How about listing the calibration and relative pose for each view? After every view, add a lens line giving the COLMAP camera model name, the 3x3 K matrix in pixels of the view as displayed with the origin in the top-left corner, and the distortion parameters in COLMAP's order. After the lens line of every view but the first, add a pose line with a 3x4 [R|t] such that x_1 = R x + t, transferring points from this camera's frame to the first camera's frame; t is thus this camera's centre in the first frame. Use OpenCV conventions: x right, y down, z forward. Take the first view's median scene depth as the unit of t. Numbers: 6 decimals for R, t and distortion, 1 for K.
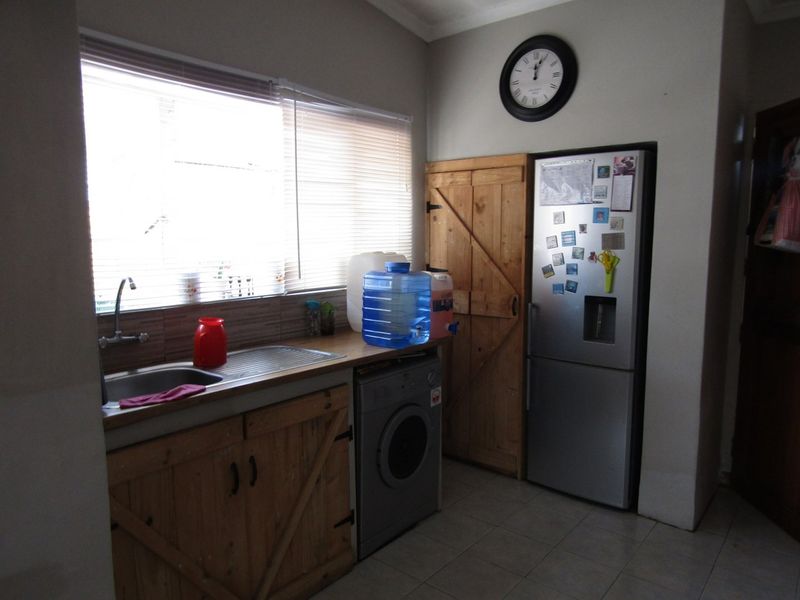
lens RADIAL K [[574.6, 0, 399.6], [0, 574.6, 294.3], [0, 0, 1]] dist [0.005605, 0.004420]
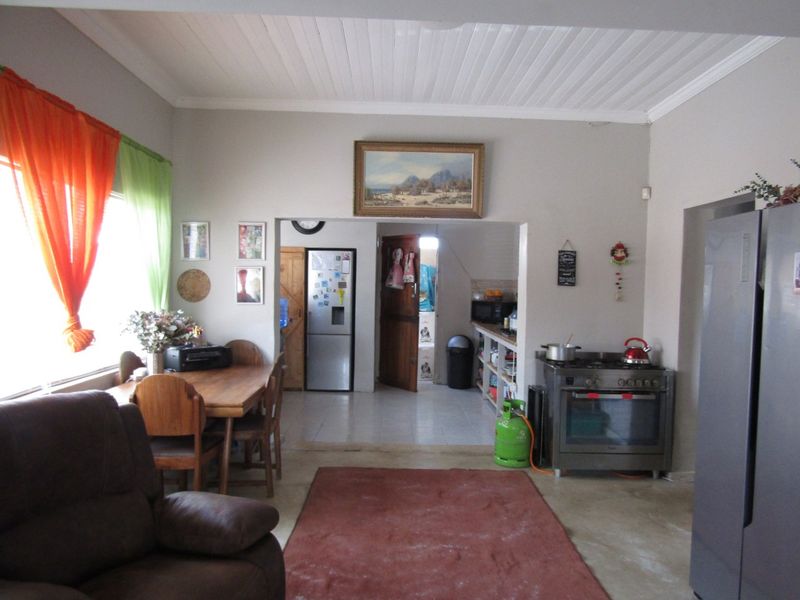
lens RADIAL K [[574.6, 0, 402.0], [0, 574.6, 295.7], [0, 0, 1]] dist [0.005605, 0.004420]
pose [[0.755553, -0.016168, 0.654887, -1.082543], [0.057049, 0.997521, -0.041192, 0.075563], [-0.652598, 0.068483, 0.754603, -1.084993]]
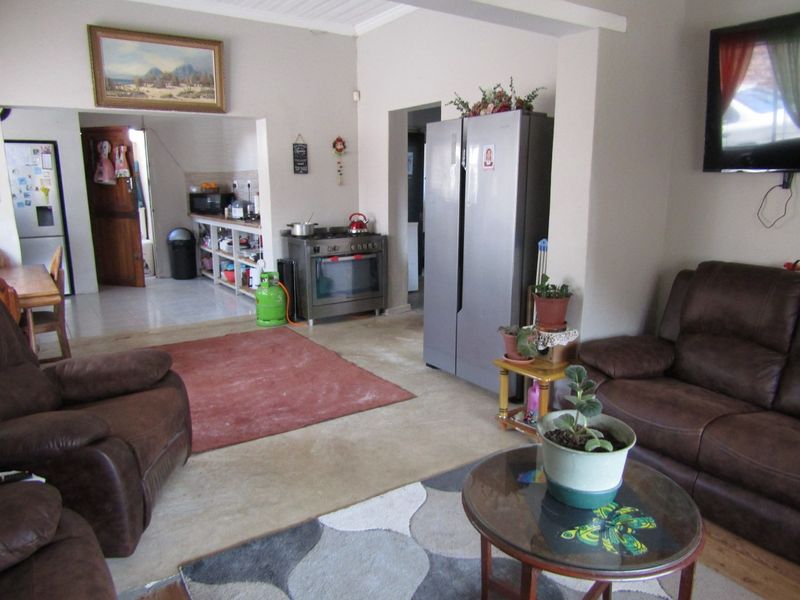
lens RADIAL K [[574.6, 0, 393.4], [0, 574.6, 298.7], [0, 0, 1]] dist [0.005605, 0.004420]
pose [[0.294192, -0.213924, 0.931498, -1.478075], [0.111567, 0.975652, 0.188828, 0.087549], [-0.949212, 0.048372, 0.310896, -1.048449]]
